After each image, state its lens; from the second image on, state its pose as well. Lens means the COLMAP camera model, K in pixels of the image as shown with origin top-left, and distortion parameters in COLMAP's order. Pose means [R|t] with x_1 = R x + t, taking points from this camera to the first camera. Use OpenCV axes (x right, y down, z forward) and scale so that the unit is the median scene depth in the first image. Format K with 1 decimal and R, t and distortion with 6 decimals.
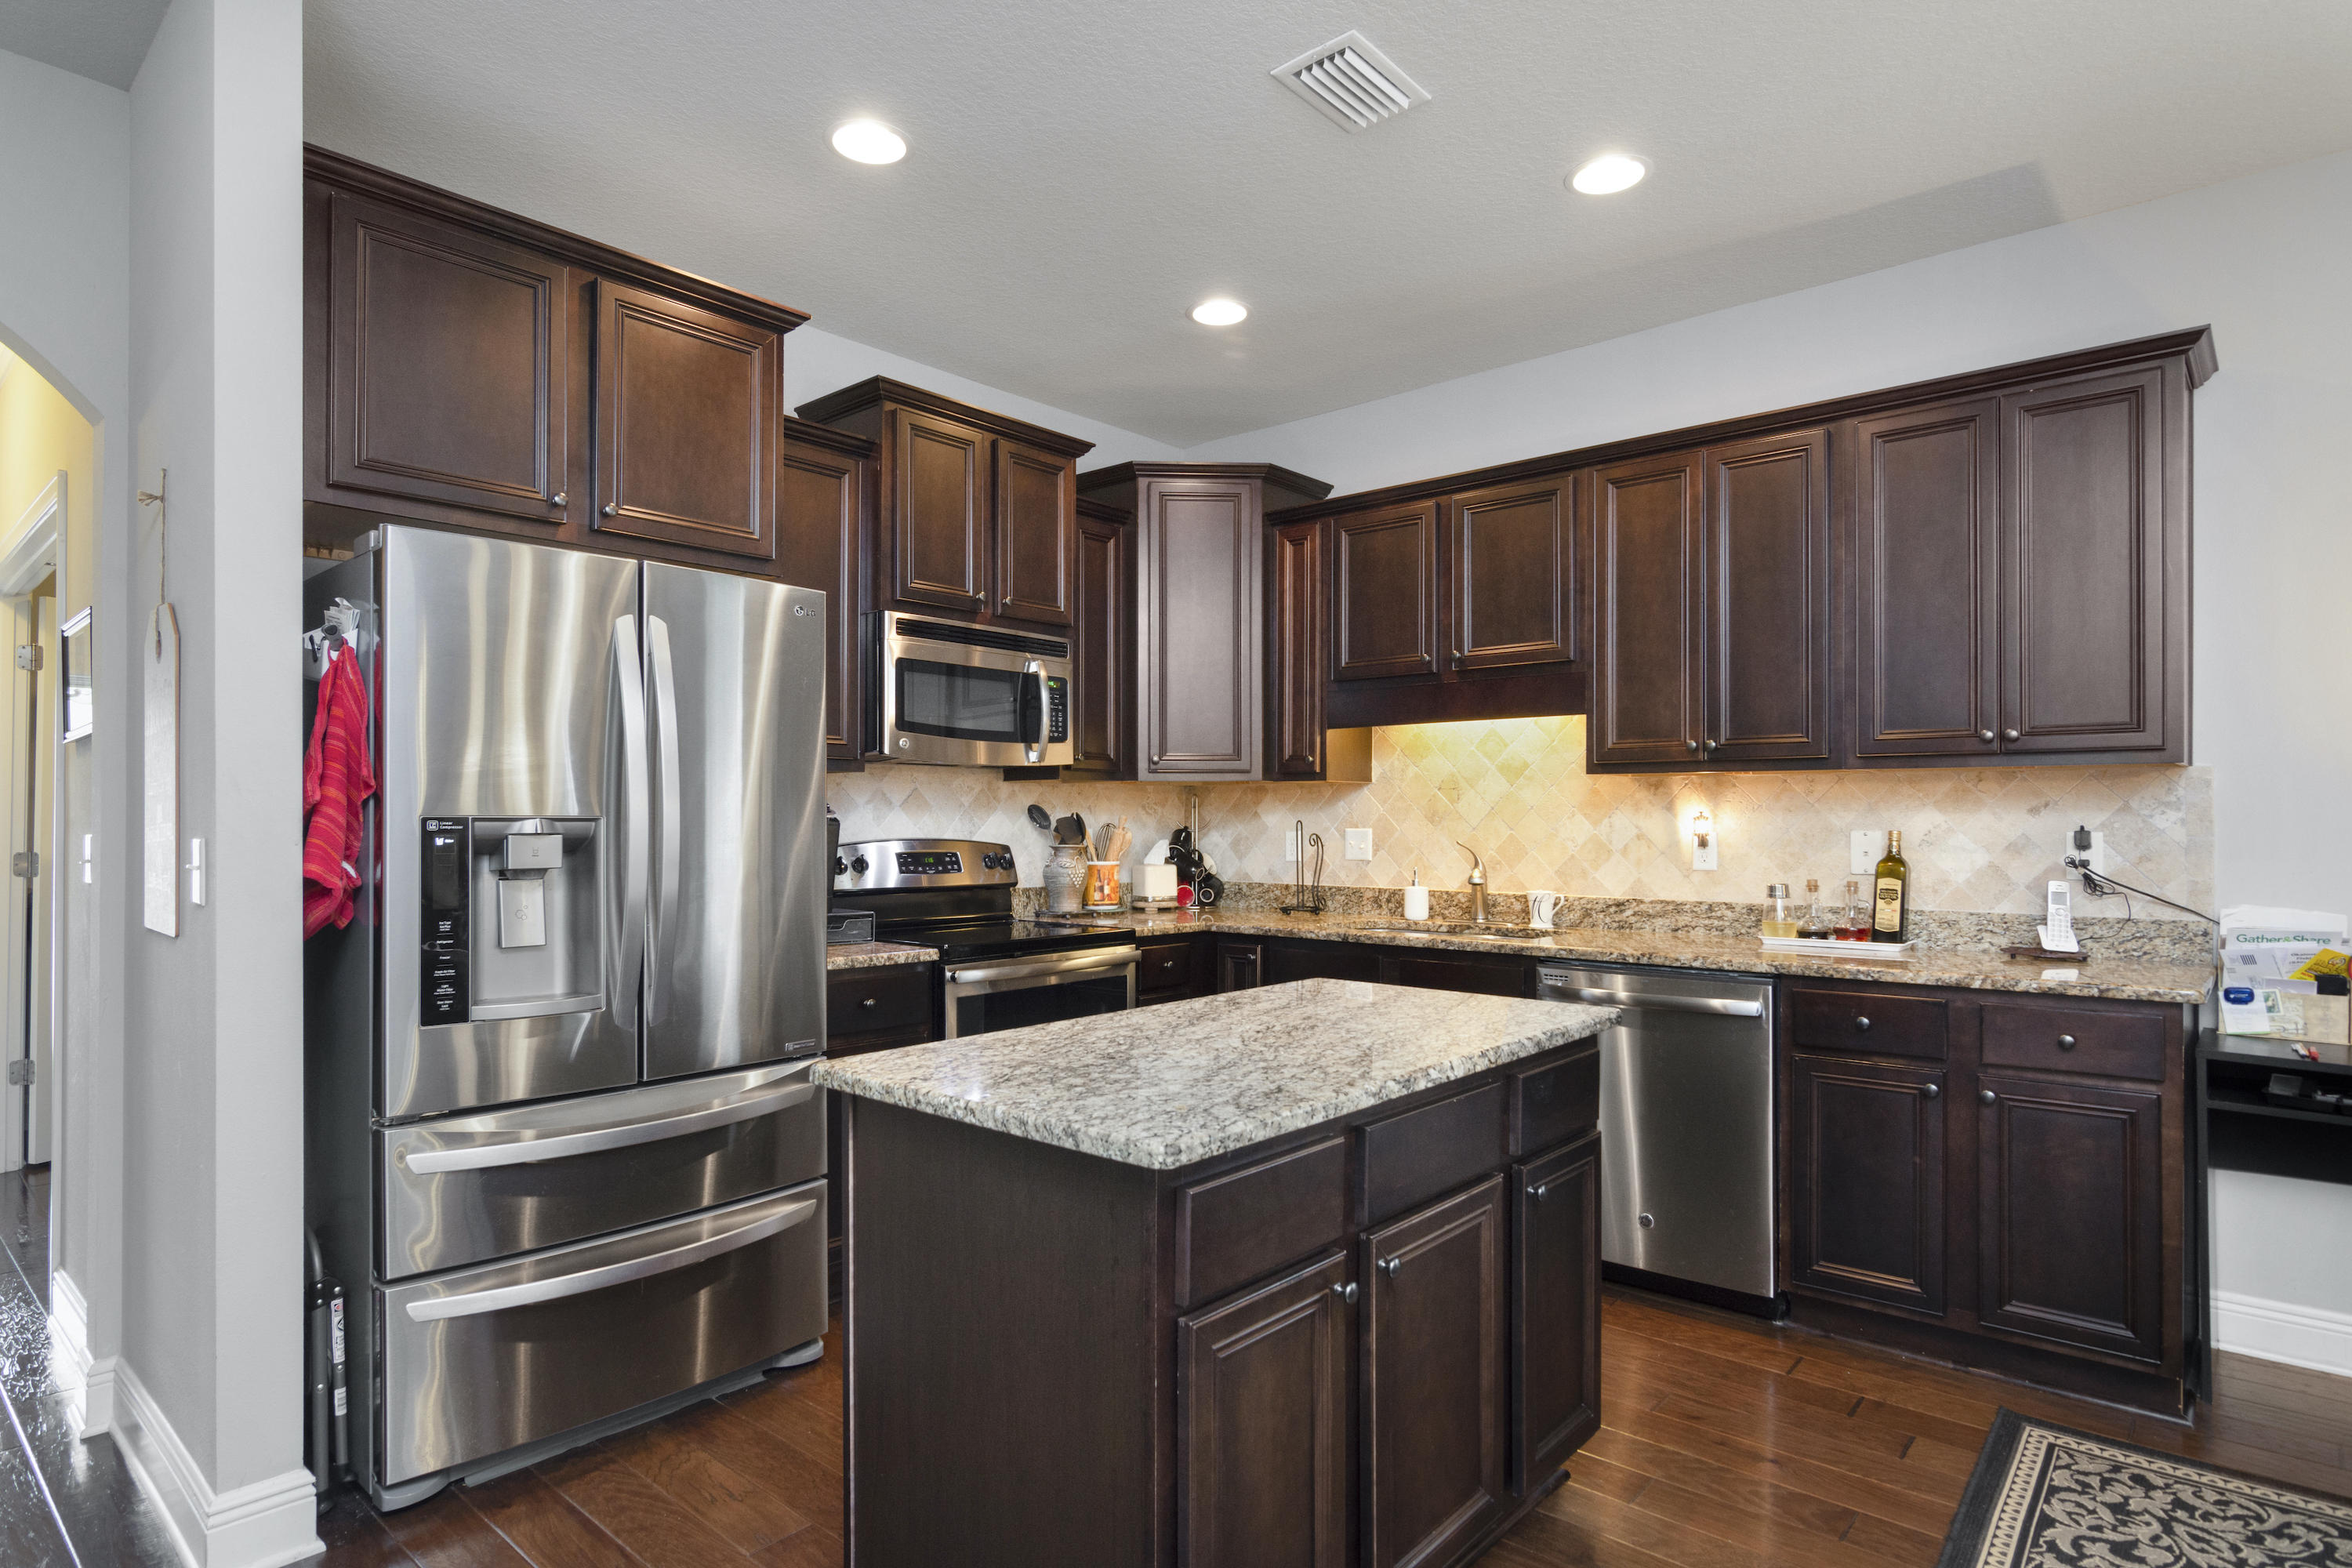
lens RADIAL K [[1256.4, 0, 1176.0], [0, 1256.4, 823.0], [0, 0, 1]] dist [-0.001063, -0.000987]
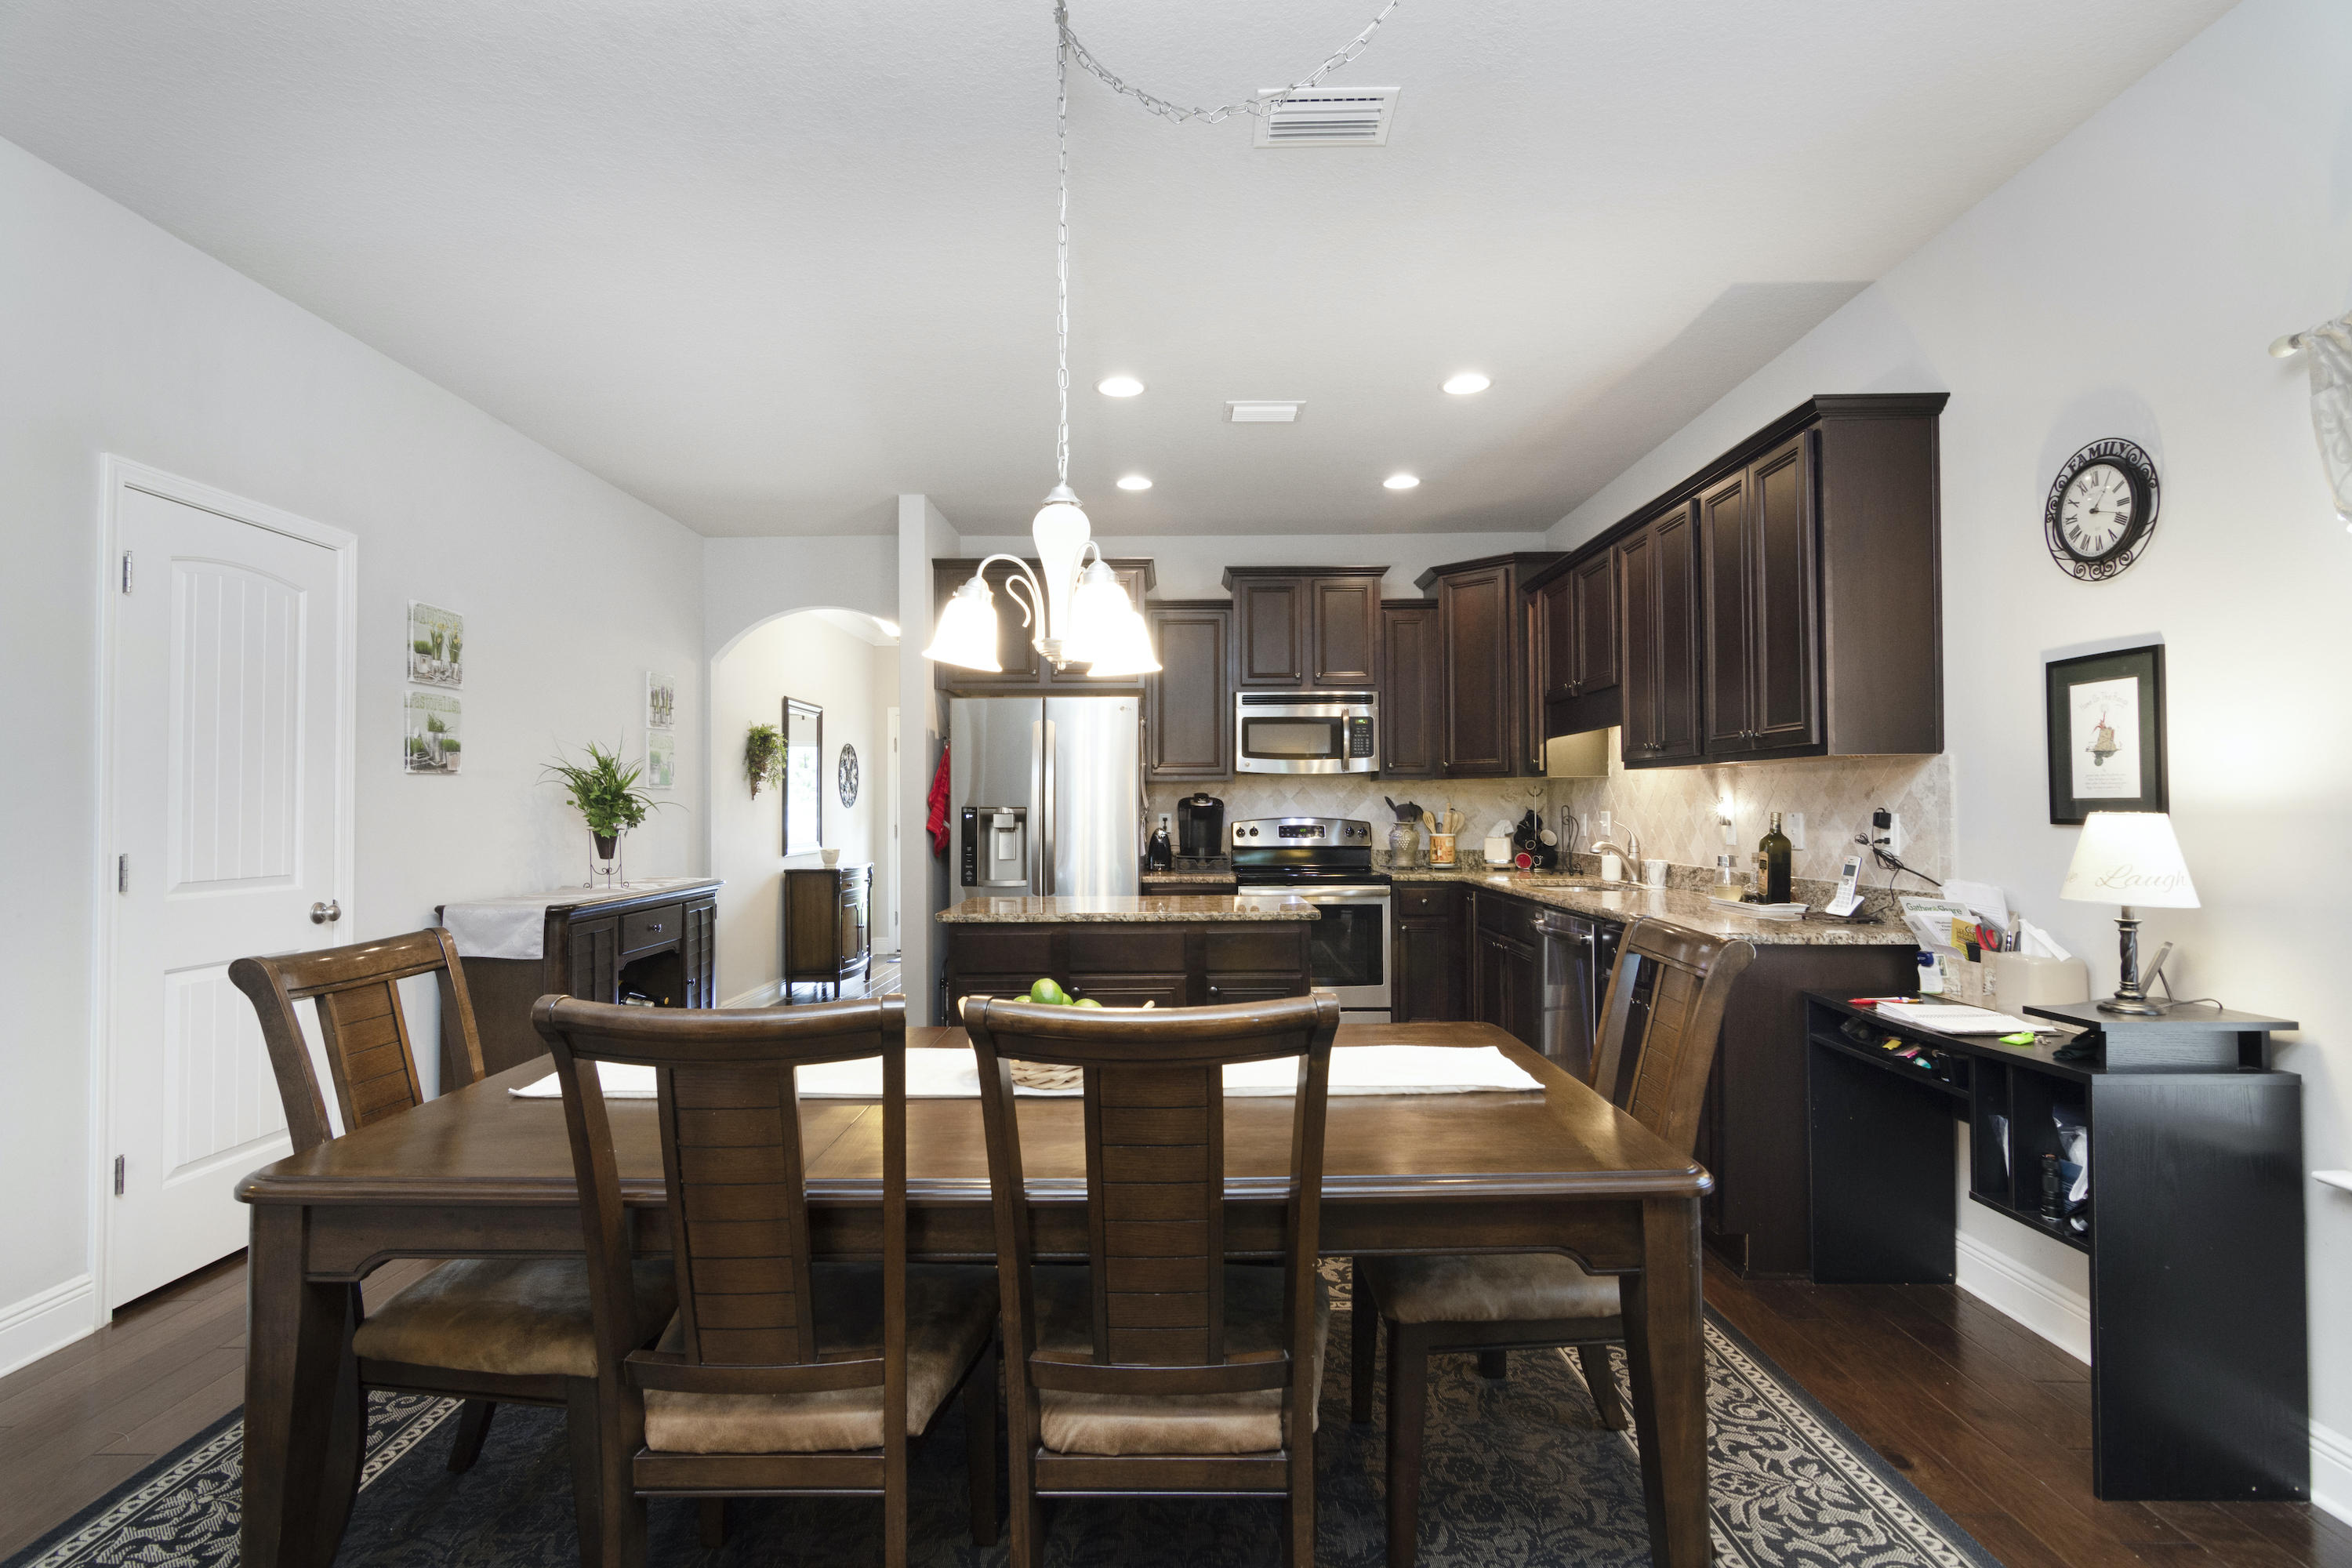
lens RADIAL K [[1125.0, 0, 1169.8], [0, 1125.0, 787.6], [0, 0, 1]] dist [-0.000915, 0.000465]
pose [[0.652891, -0.016760, -0.757267, 1.073349], [0.003046, 0.999805, -0.019502, 0.001373], [0.757446, 0.010426, 0.652814, -0.159810]]
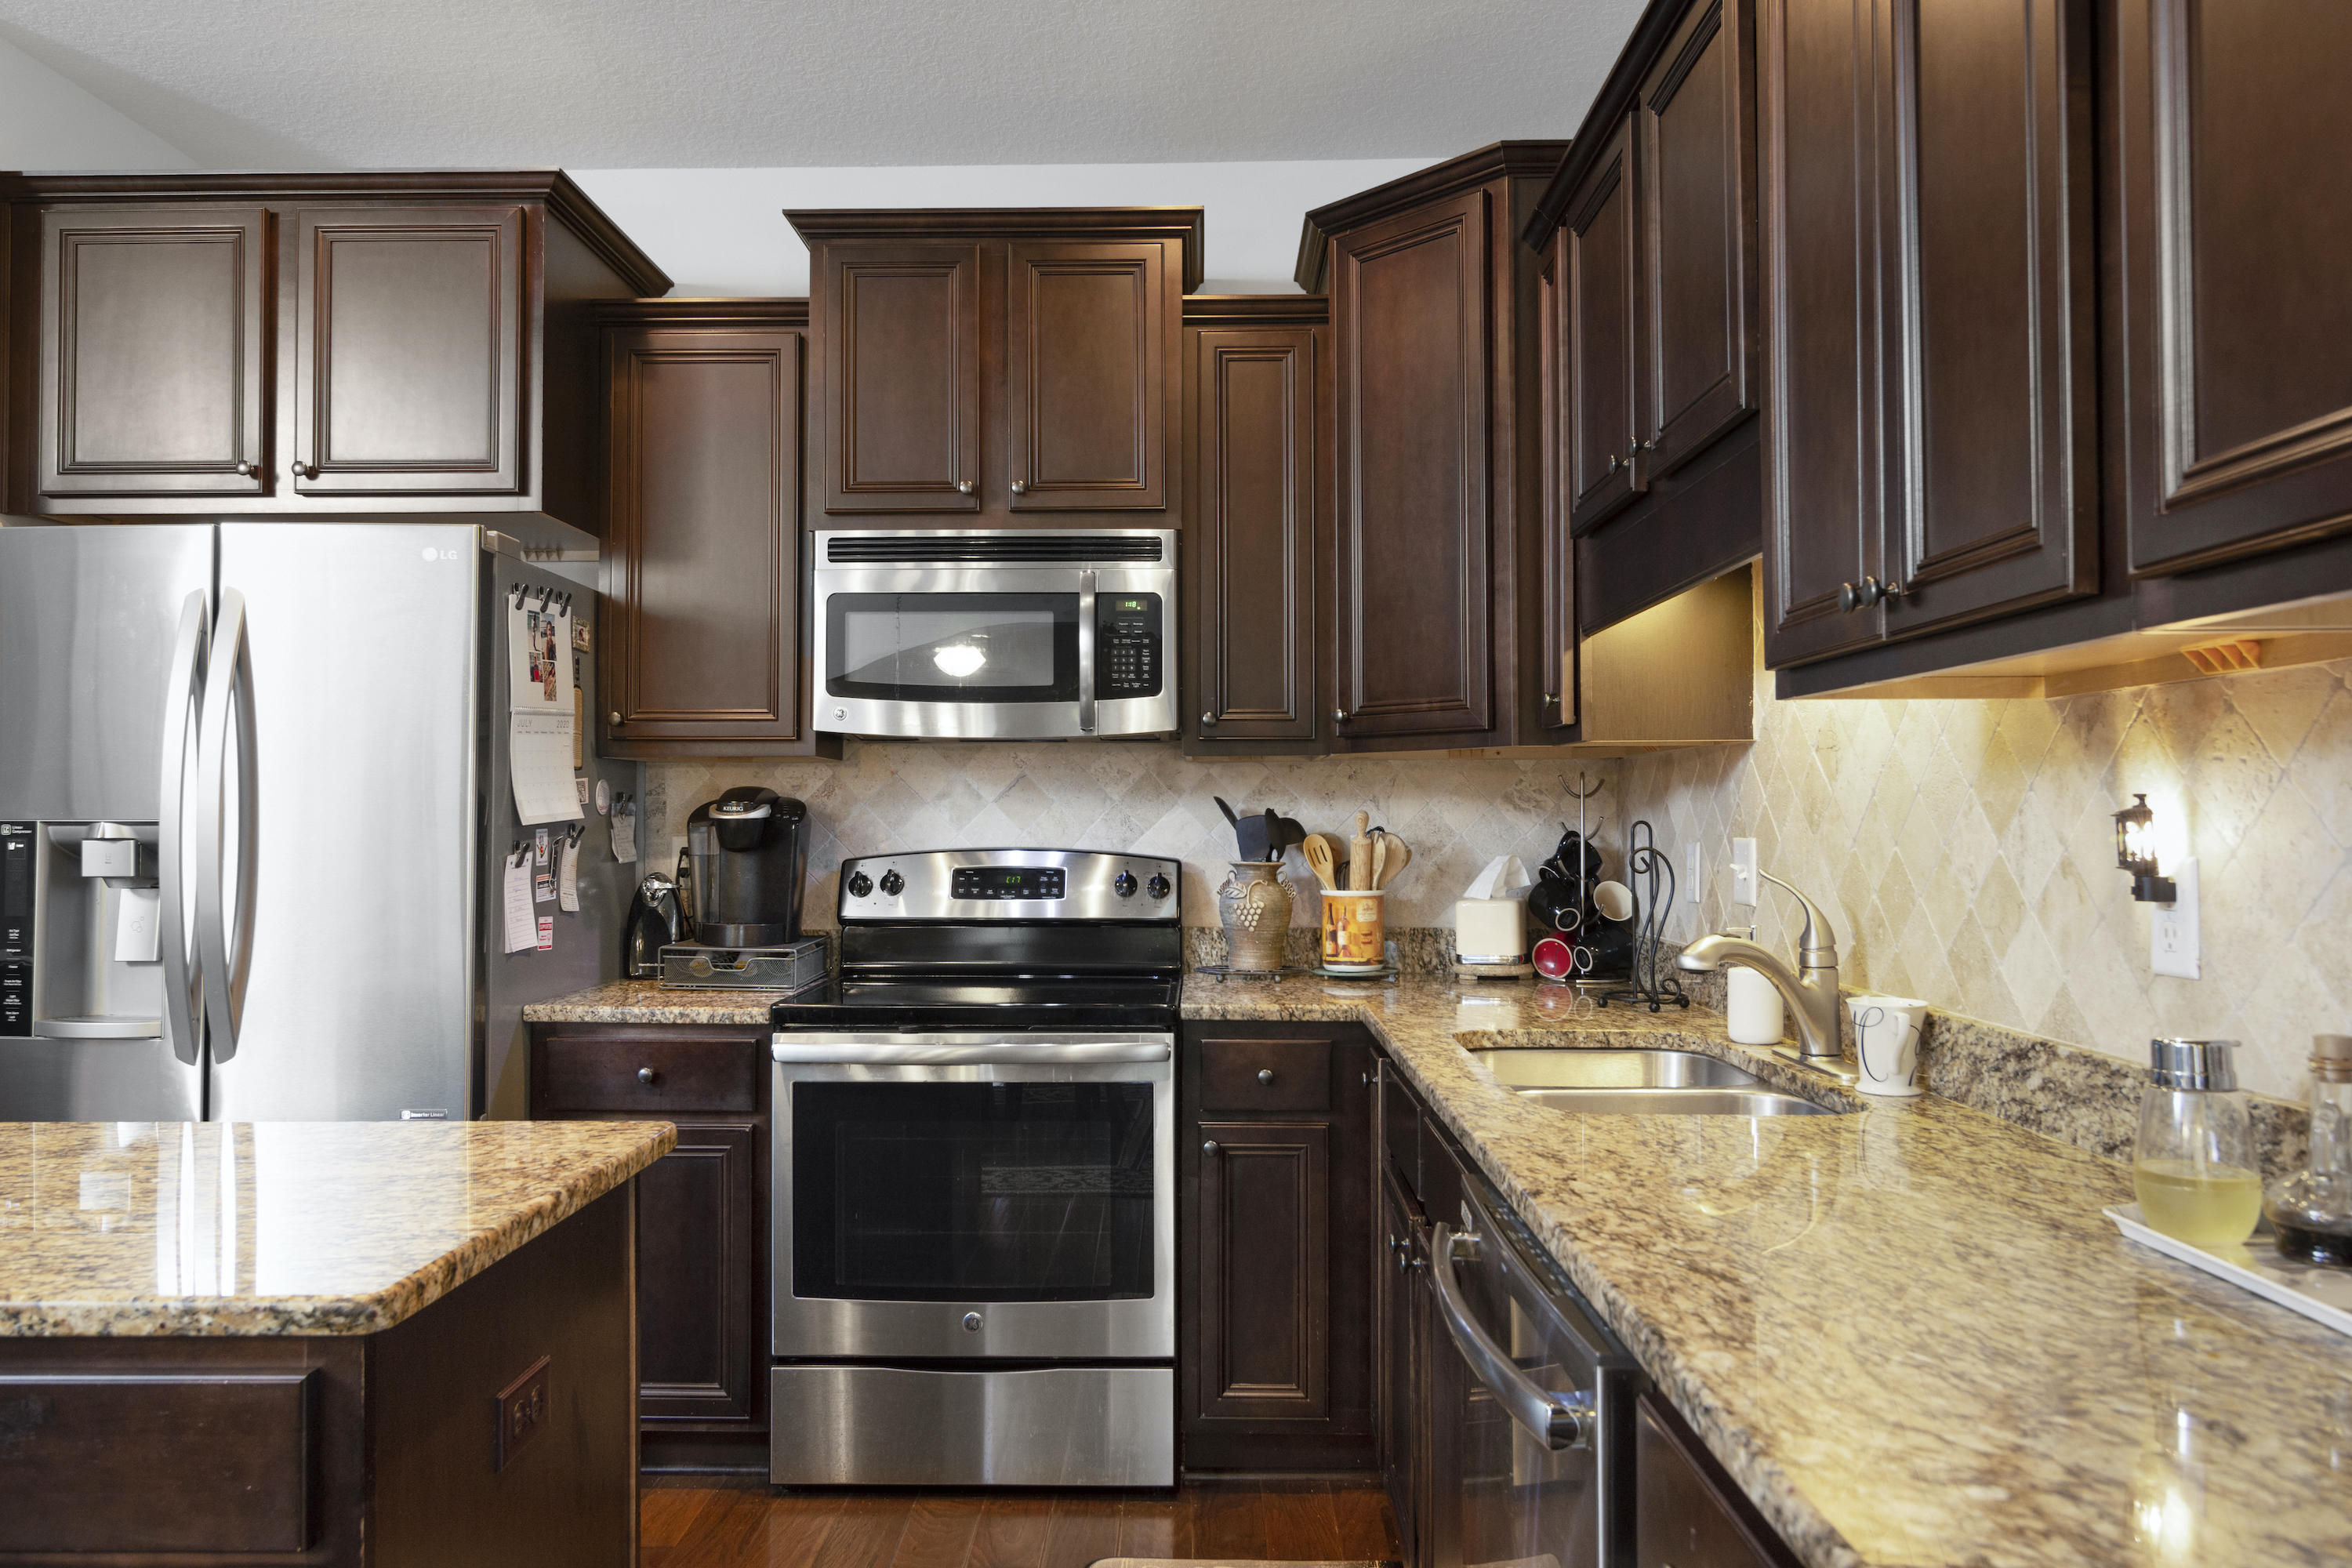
lens RADIAL K [[1602.3, 0, 1176.0], [0, 1602.3, 784.0], [0, 0, 1]] dist [-0.002374, -0.001107]
pose [[0.646713, -0.018960, -0.762498, 0.681583], [0.000431, 0.999700, -0.024492, -0.001764], [0.762734, 0.015511, 0.646527, 0.646774]]
